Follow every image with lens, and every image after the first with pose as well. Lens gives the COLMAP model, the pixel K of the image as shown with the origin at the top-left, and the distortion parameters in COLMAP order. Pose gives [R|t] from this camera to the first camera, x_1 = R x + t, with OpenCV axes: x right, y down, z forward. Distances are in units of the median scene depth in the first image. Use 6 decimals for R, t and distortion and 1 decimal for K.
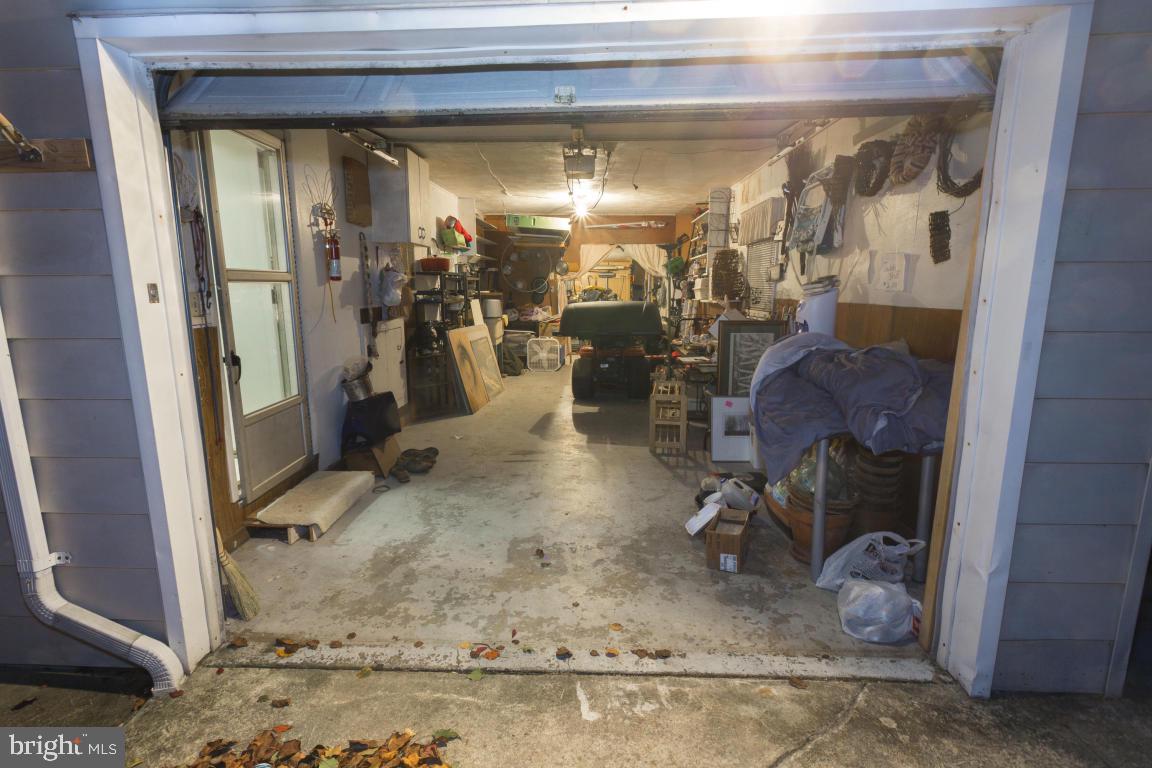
lens RADIAL K [[547.7, 0, 566.2], [0, 547.7, 384.2], [0, 0, 1]] dist [-0.002920, 0.001872]
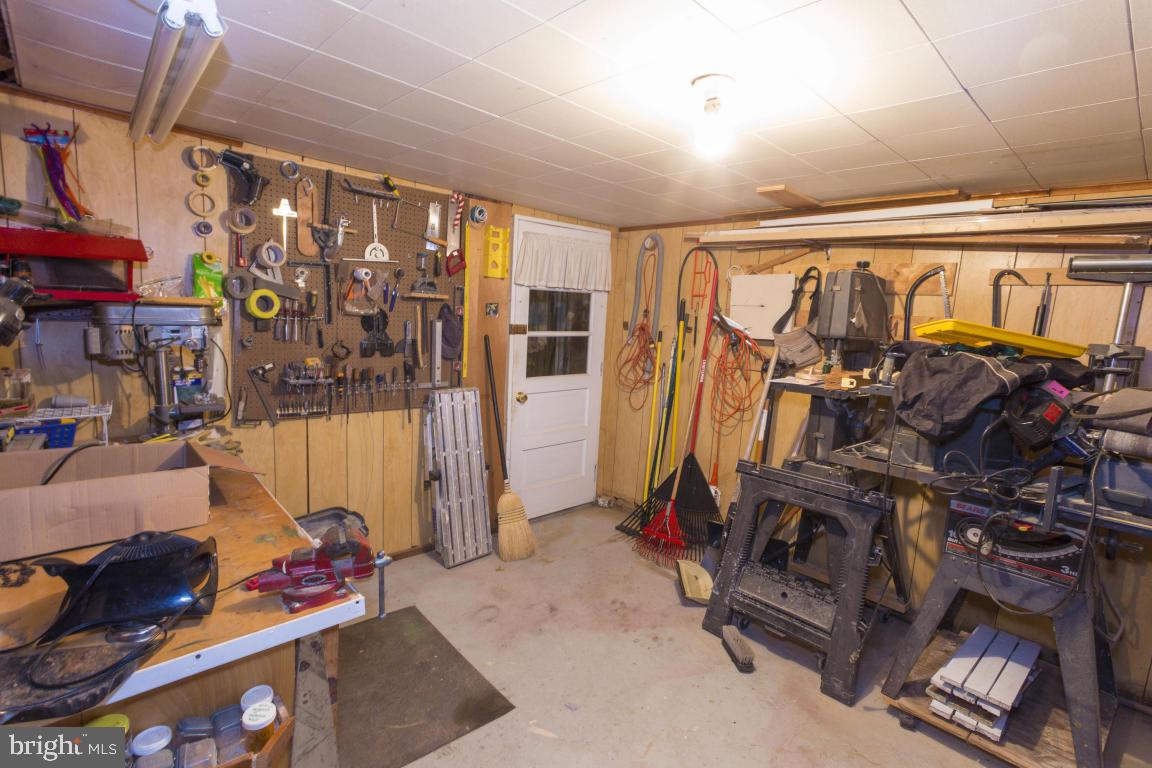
lens RADIAL K [[547.7, 0, 566.2], [0, 547.7, 384.2], [0, 0, 1]] dist [-0.002920, 0.001872]
pose [[0.699720, 0.134139, -0.701711, 0.125930], [-0.177757, 0.984015, 0.010852, -0.230310], [0.691950, 0.117140, 0.712379, 1.298403]]
